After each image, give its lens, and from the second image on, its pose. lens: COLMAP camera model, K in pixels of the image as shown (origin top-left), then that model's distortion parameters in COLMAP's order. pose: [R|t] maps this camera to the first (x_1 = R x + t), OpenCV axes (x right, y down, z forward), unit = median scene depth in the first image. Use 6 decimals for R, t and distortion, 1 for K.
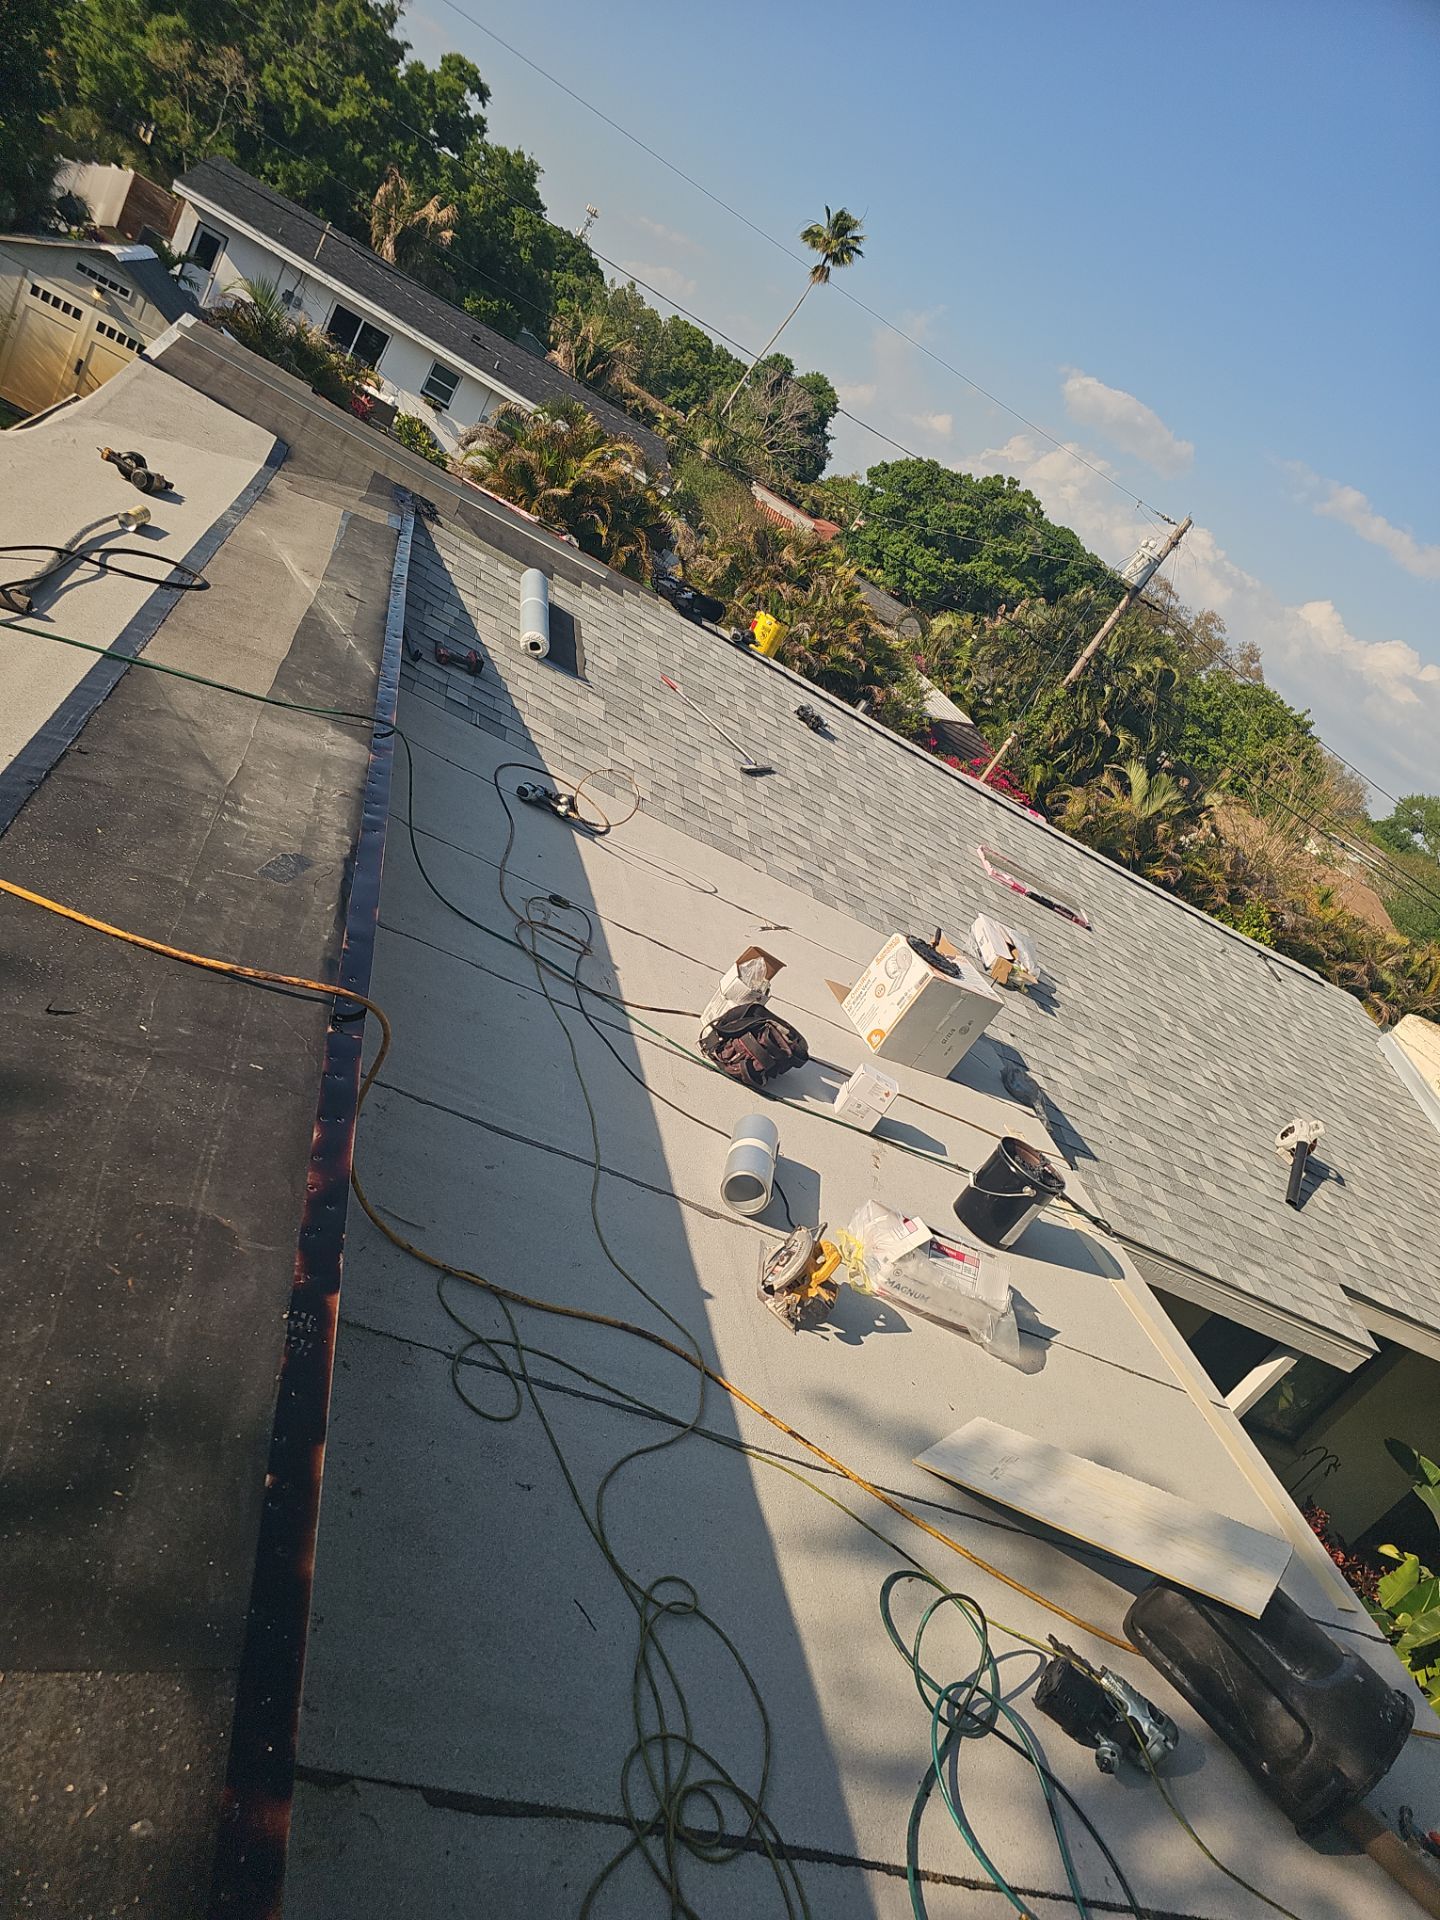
lens RADIAL K [[1292.3, 0, 728.1], [0, 1292.3, 1006.2], [0, 0, 1]] dist [0.070488, -0.056977]
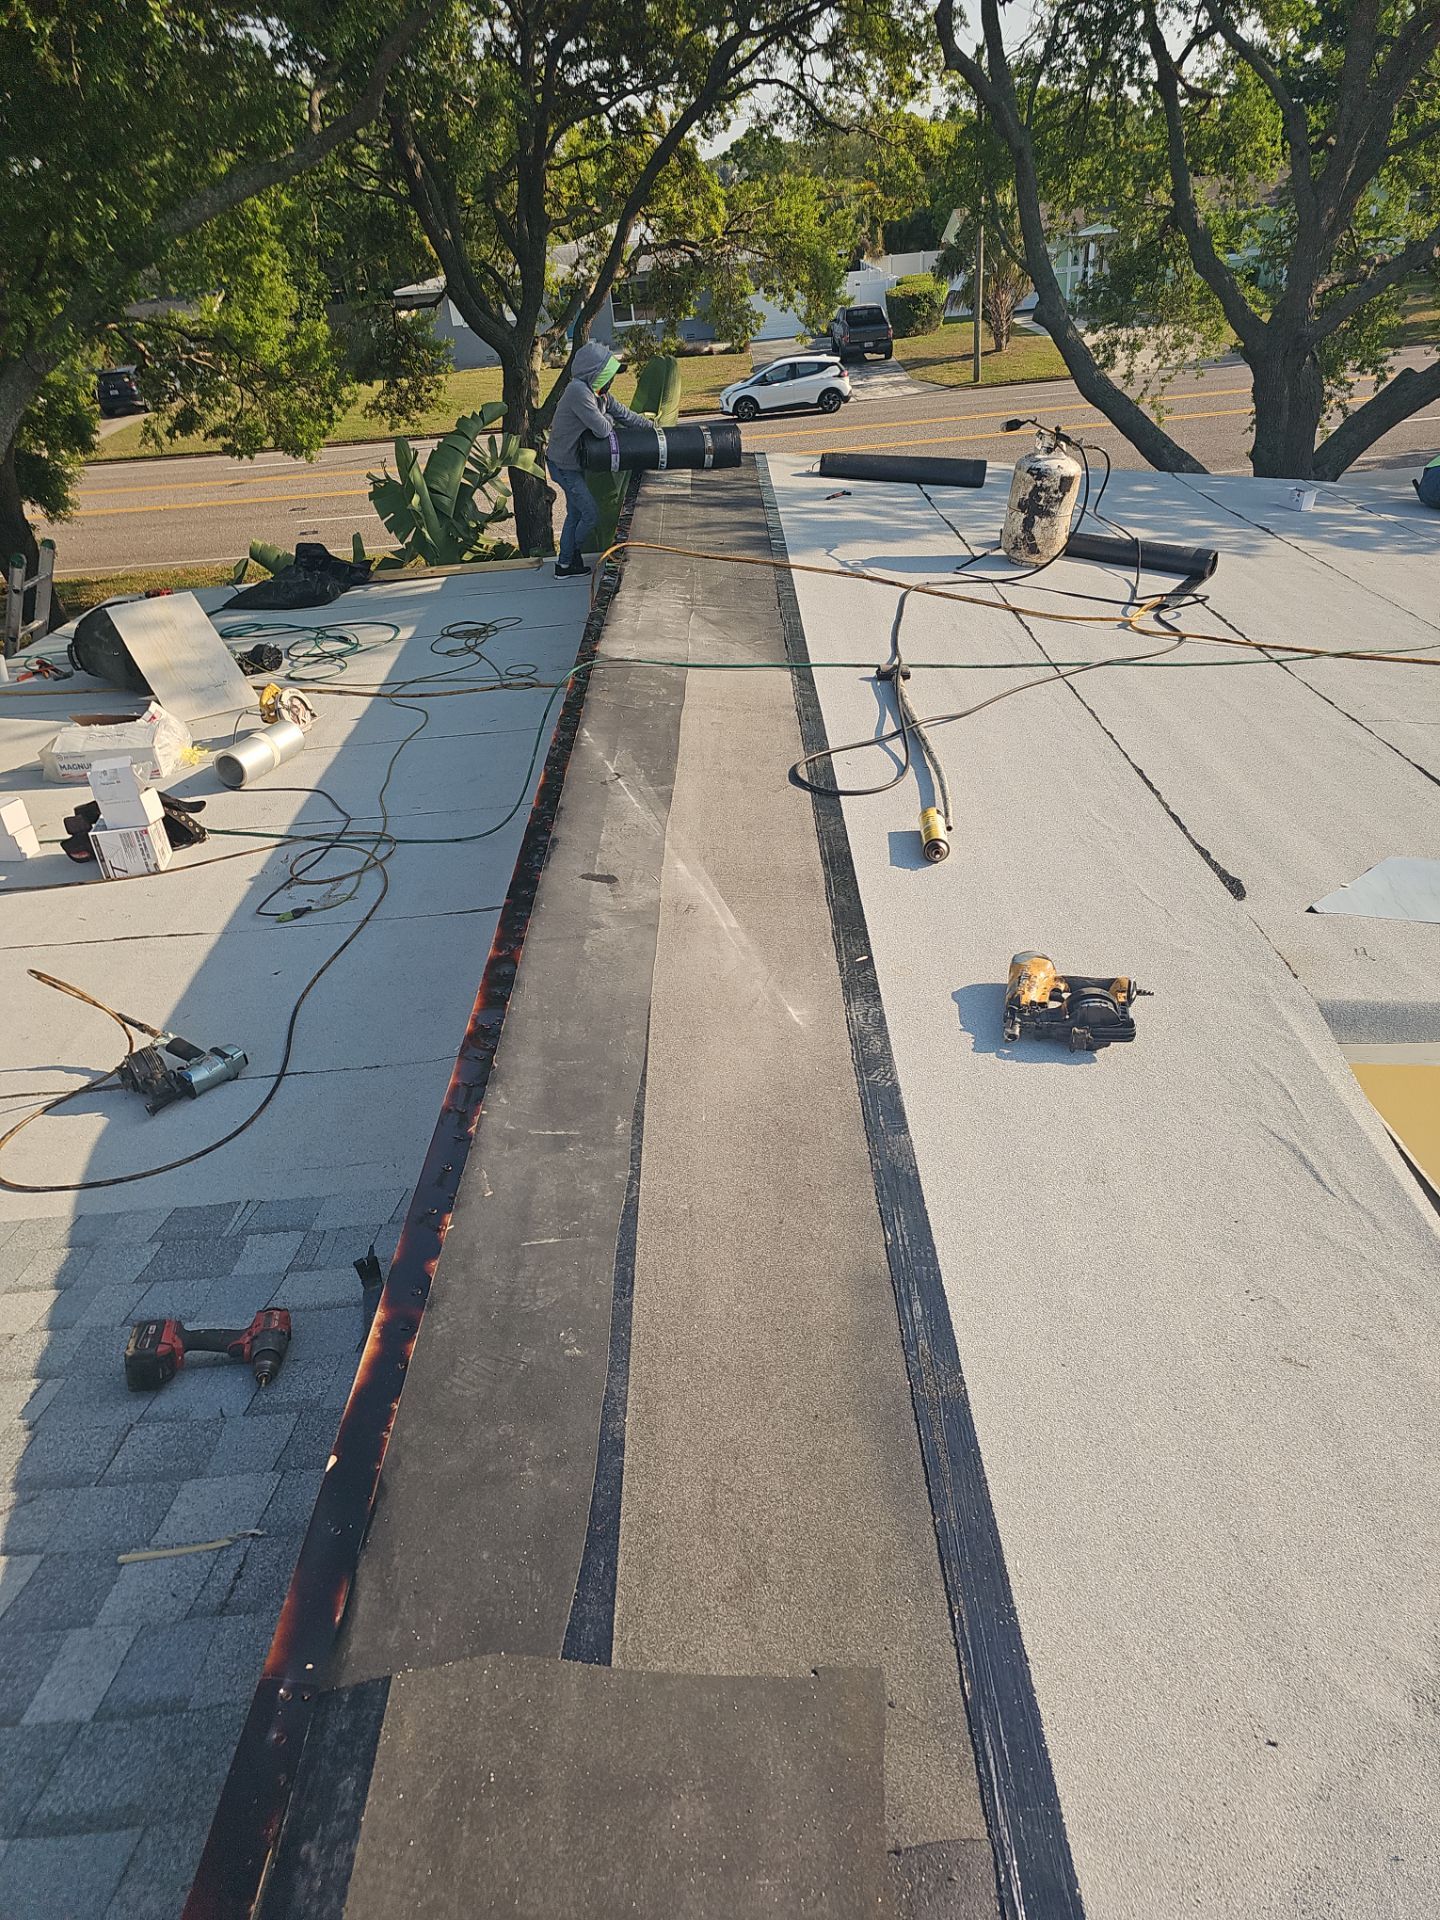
lens RADIAL K [[1292.3, 0, 728.1], [0, 1292.3, 1006.2], [0, 0, 1]] dist [0.070488, -0.056977]
pose [[-0.884945, -0.460202, -0.071320, -0.223463], [-0.303165, 0.453047, 0.838355, -0.541366], [-0.353501, 0.763520, -0.540439, 0.925978]]
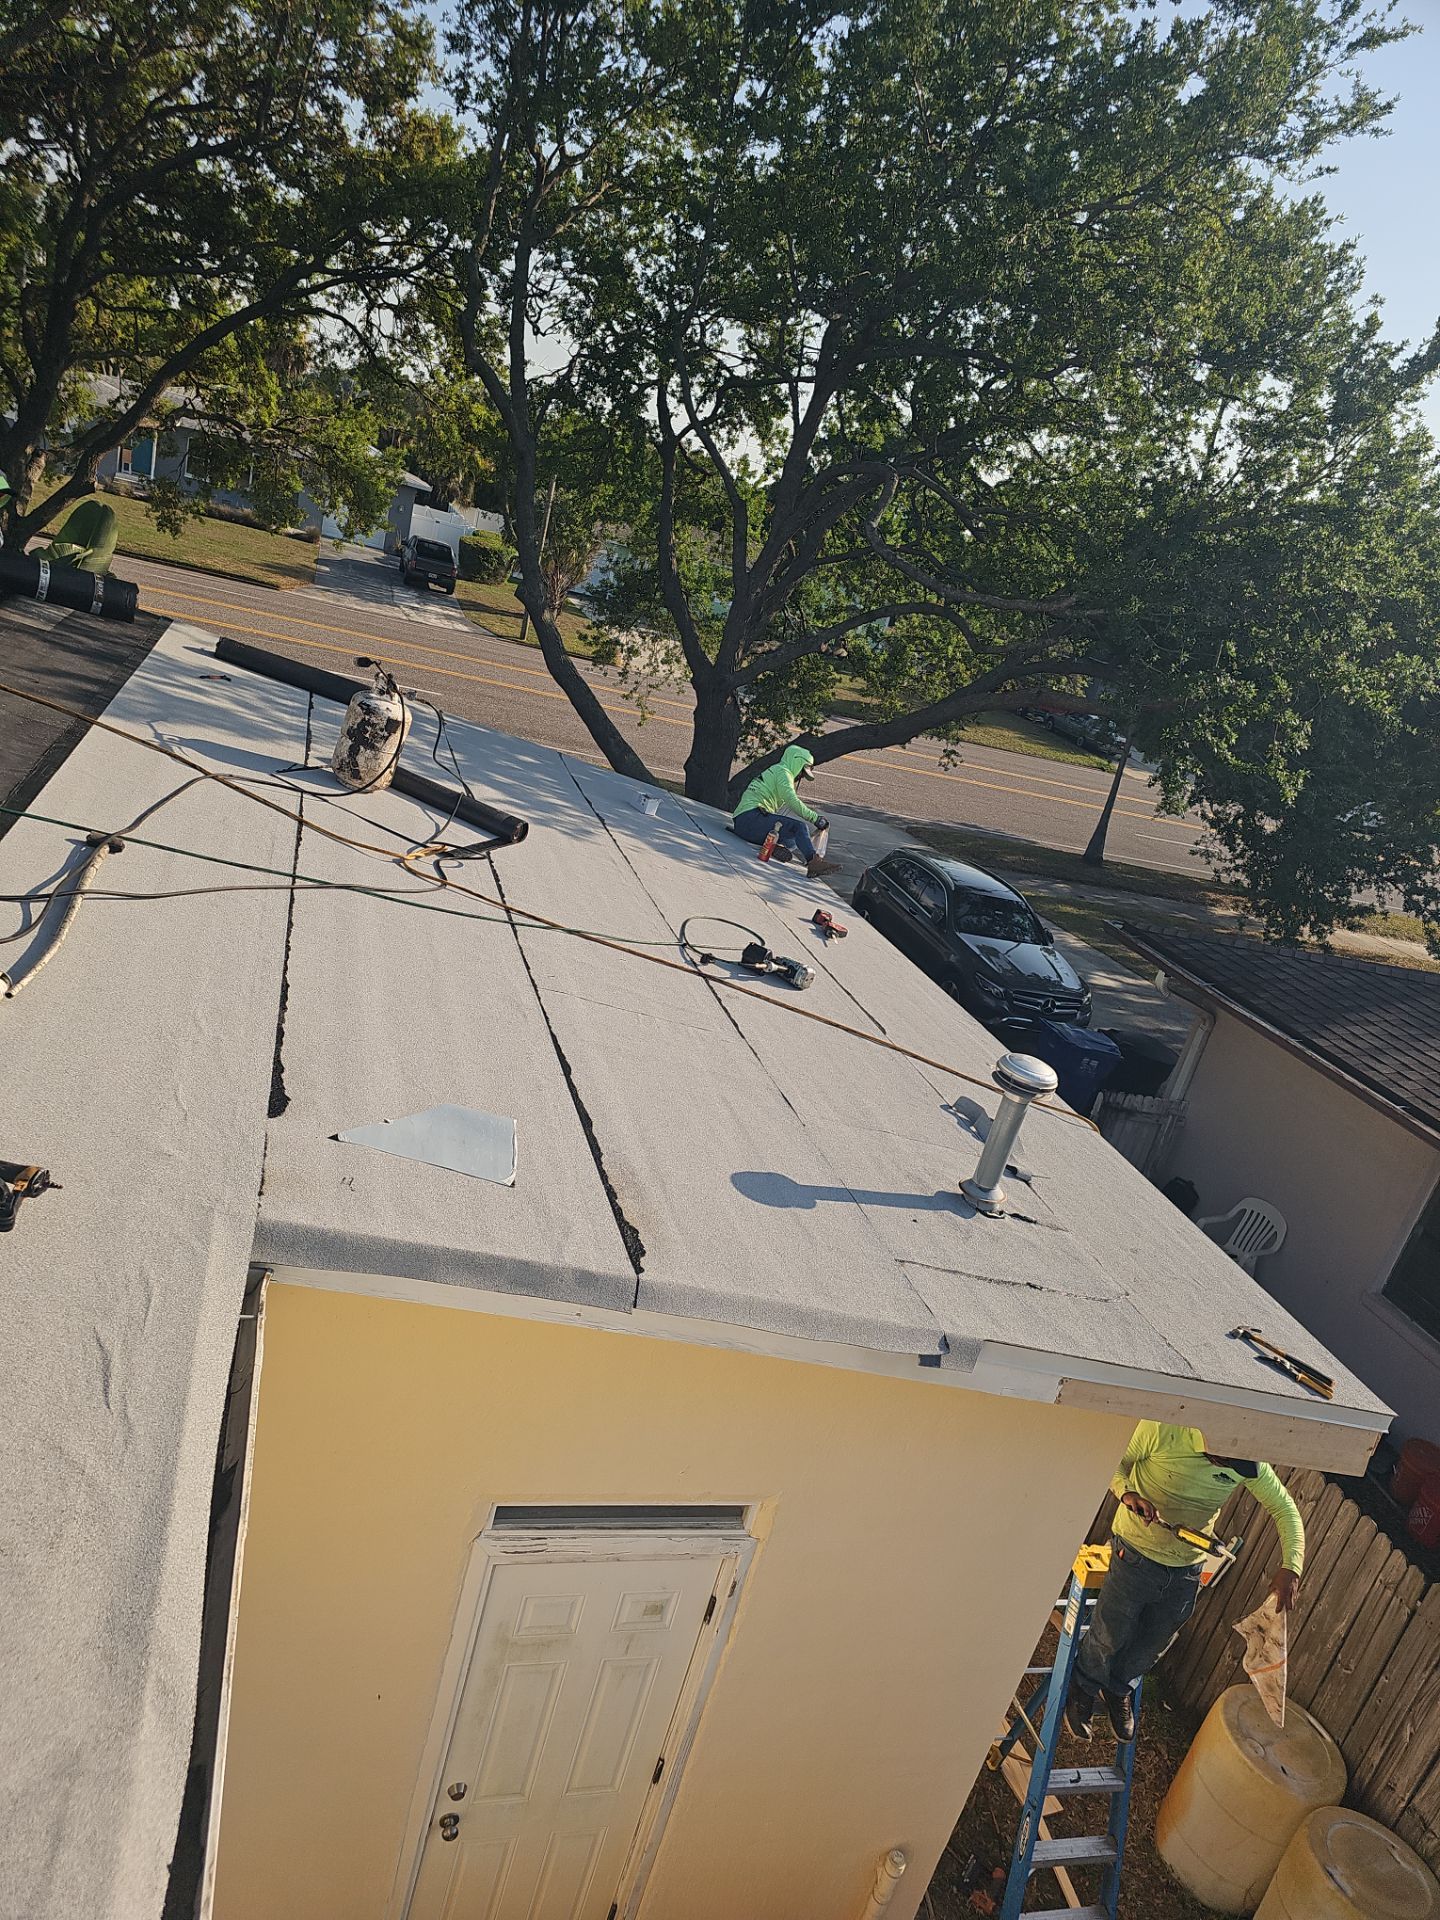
lens RADIAL K [[1292.3, 0, 728.1], [0, 1292.3, 1006.2], [0, 0, 1]] dist [0.070488, -0.056977]
pose [[-0.720281, -0.635112, -0.278977, -0.341502], [-0.652687, 0.484285, 0.582638, -0.622187], [-0.234936, 0.601748, -0.763351, 0.891778]]
